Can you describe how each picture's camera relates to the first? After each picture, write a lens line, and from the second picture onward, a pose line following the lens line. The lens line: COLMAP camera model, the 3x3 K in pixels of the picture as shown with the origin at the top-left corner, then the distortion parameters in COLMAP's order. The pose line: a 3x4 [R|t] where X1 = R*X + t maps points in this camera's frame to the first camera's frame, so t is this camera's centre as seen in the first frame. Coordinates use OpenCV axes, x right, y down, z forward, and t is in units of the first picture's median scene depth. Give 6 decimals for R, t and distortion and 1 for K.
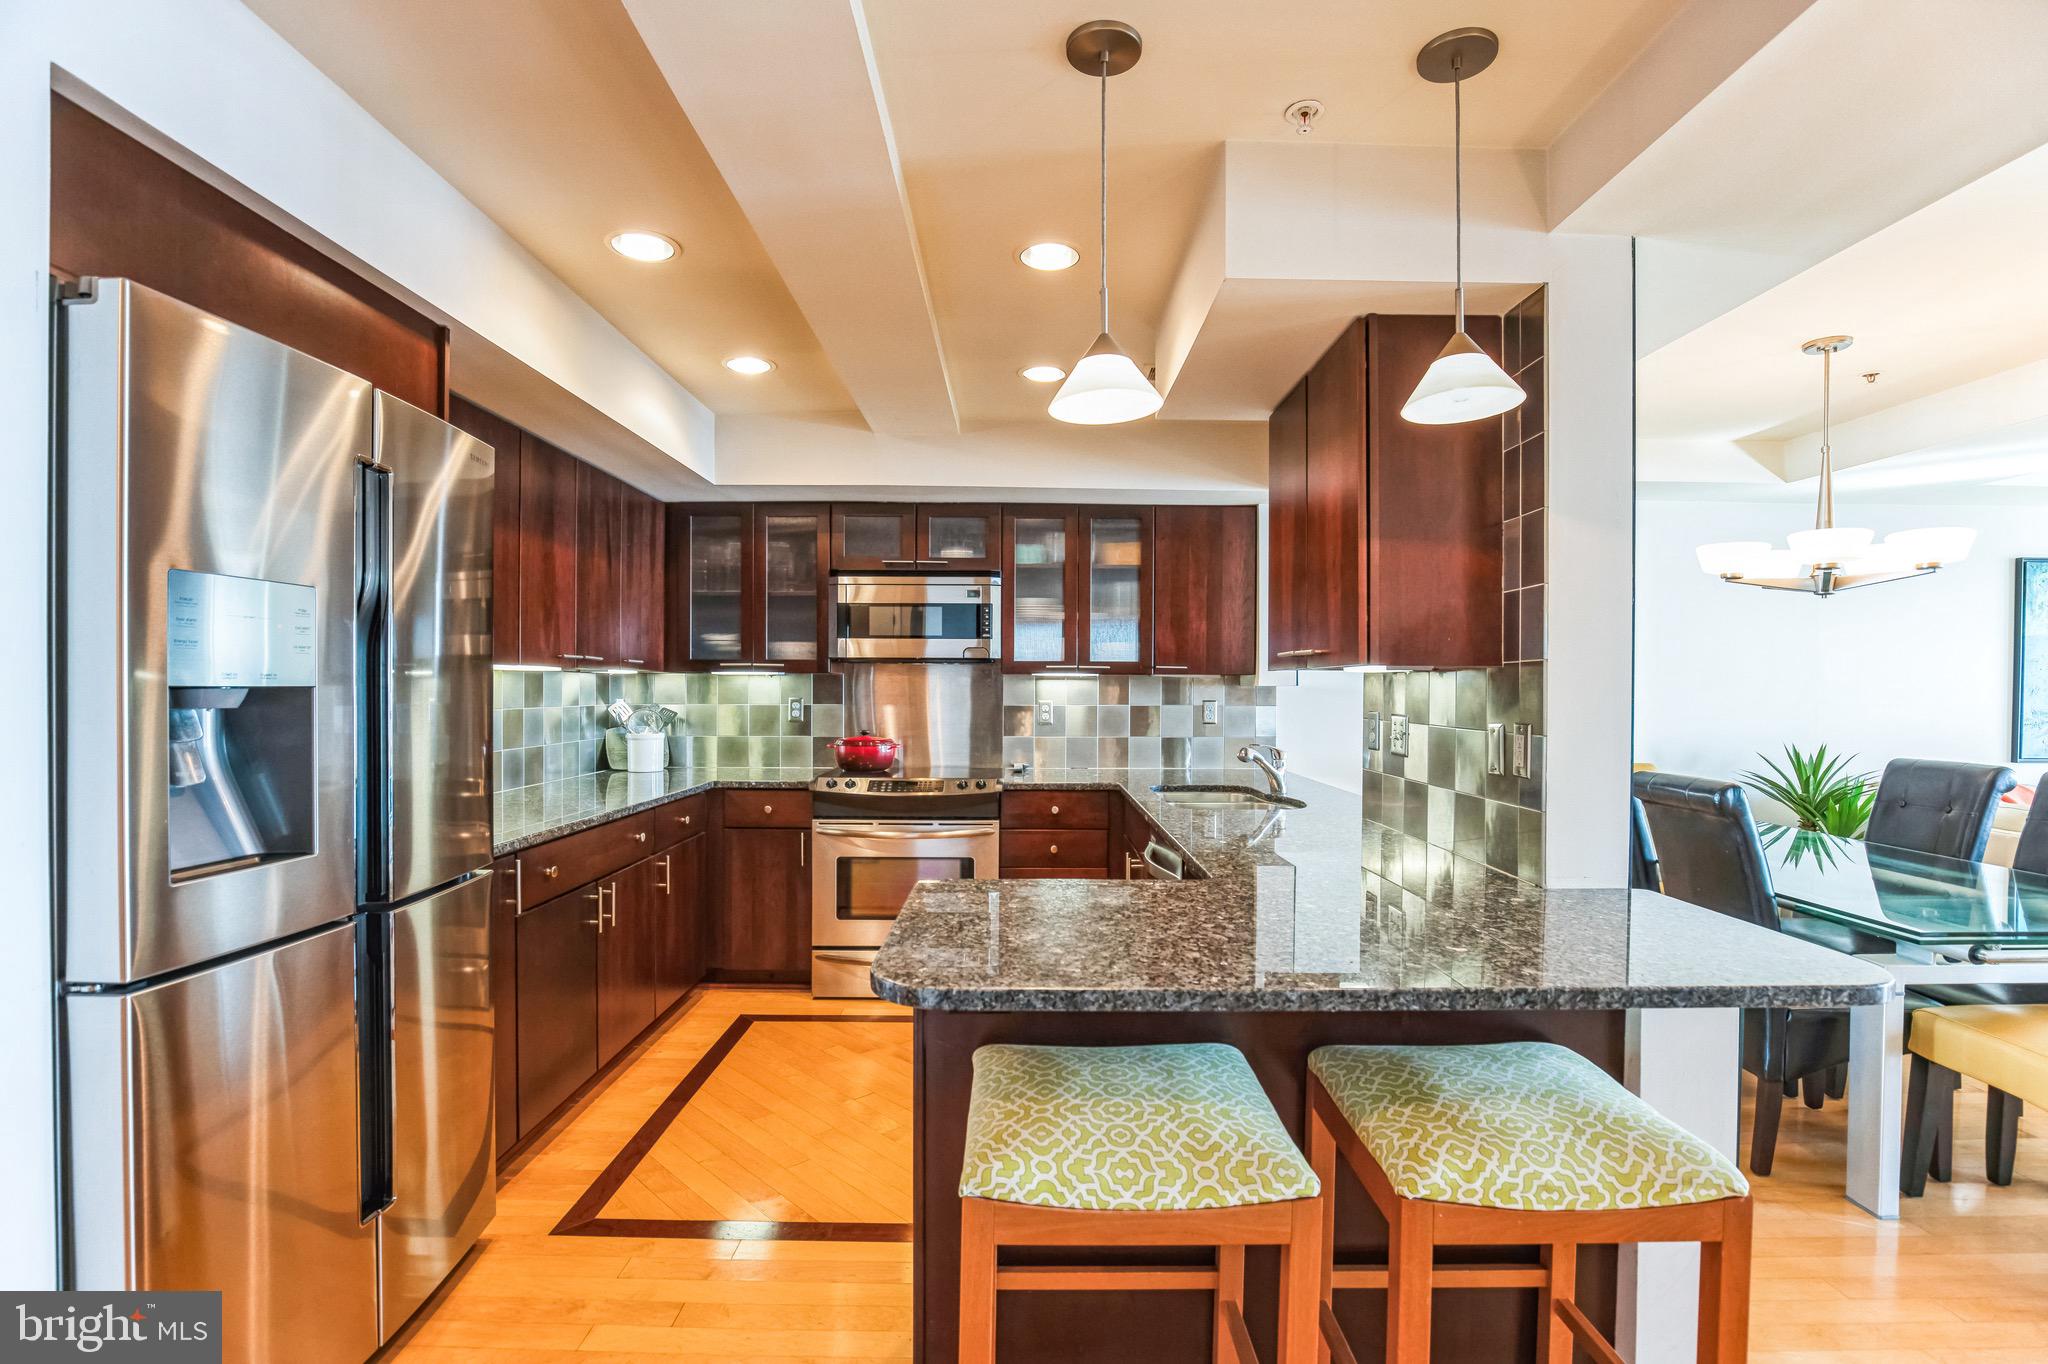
lens RADIAL K [[943.6, 0, 1023.4], [0, 943.6, 694.5], [0, 0, 1]] dist [-0.033932, 0.006884]
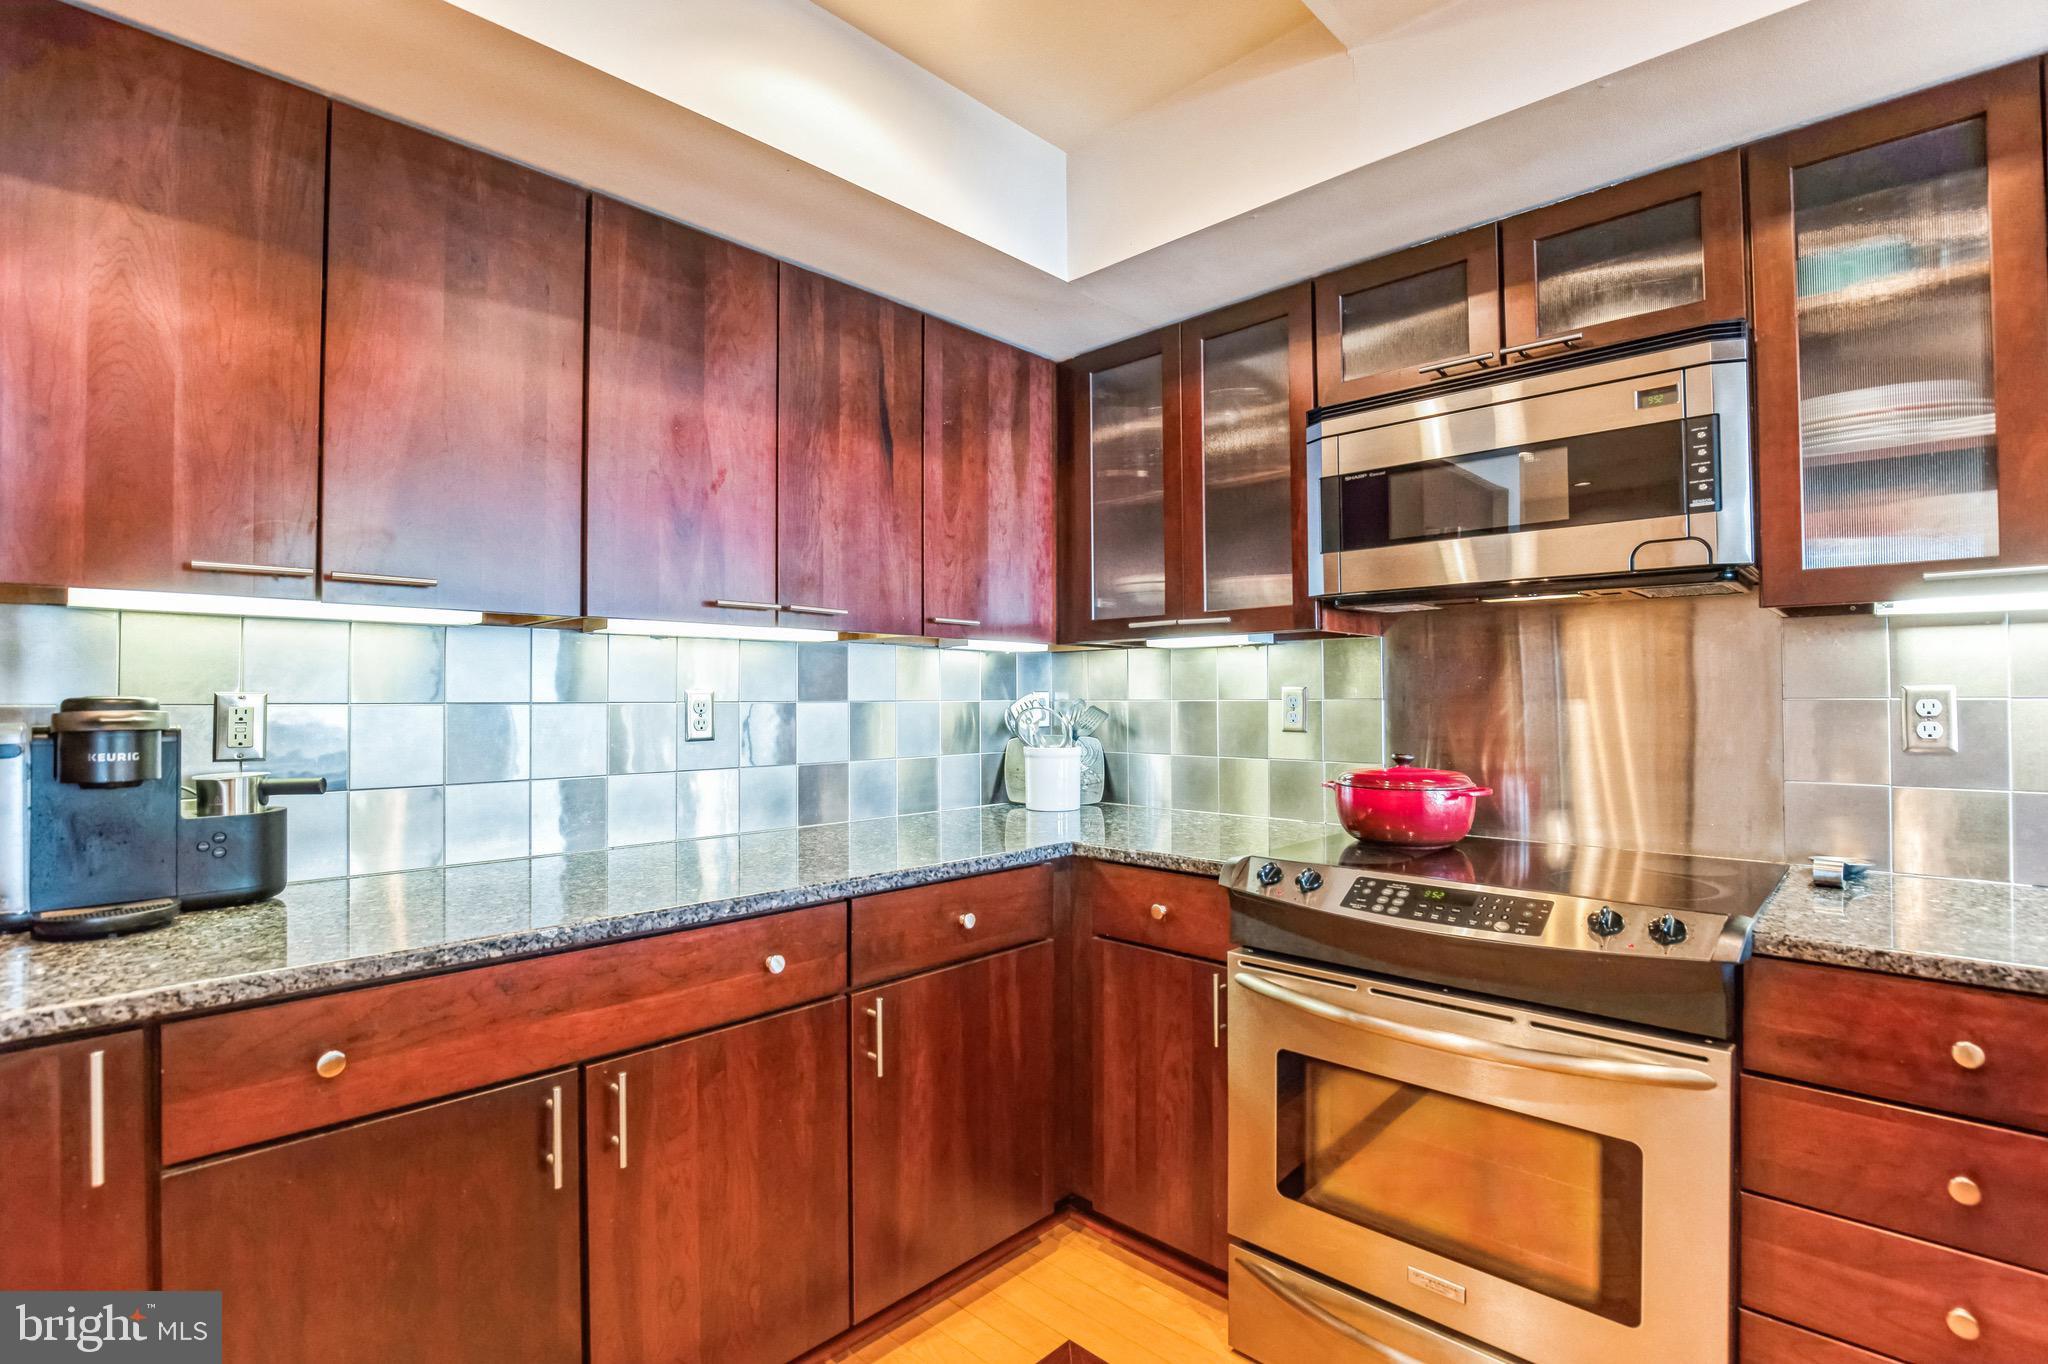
lens RADIAL K [[976.9, 0, 1017.8], [0, 976.9, 675.4], [0, 0, 1]] dist [-0.023012, -0.000371]
pose [[0.715557, -0.021085, -0.698236, 0.030802], [0.001486, 0.999588, -0.028663, 0.014539], [0.698553, 0.019473, 0.715294, 0.587622]]
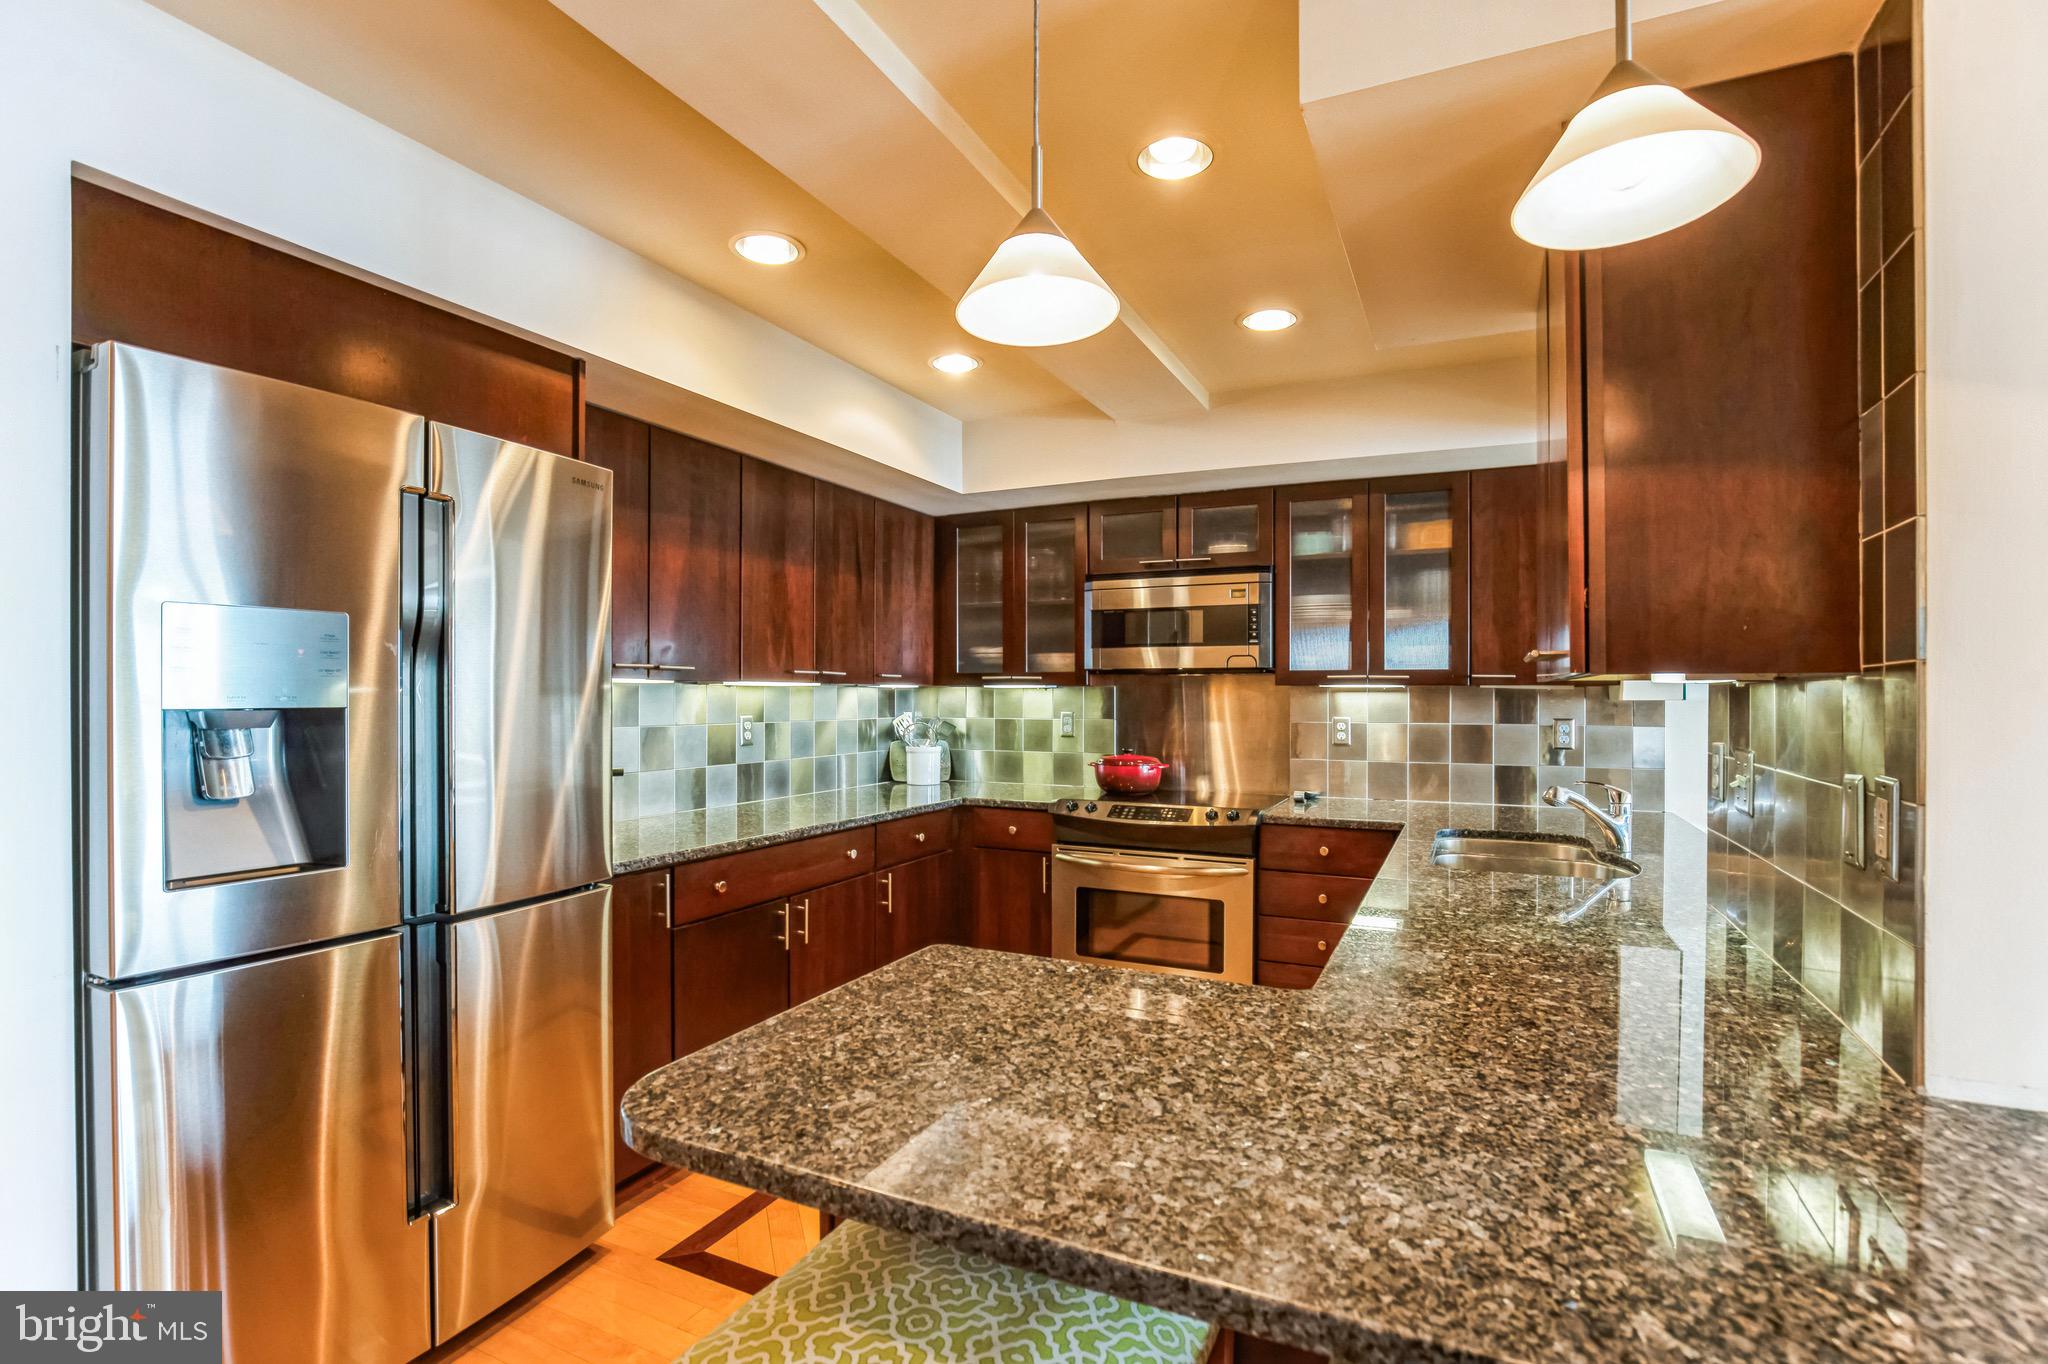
lens RADIAL K [[941.9, 0, 1038.0], [0, 941.9, 694.3], [0, 0, 1]] dist [-0.013577, 0.000065]
pose [[0.904449, -0.002068, -0.426577, 0.158219], [-0.002323, 0.999950, -0.009774, -0.005939], [0.426575, 0.009831, 0.904399, 0.149415]]
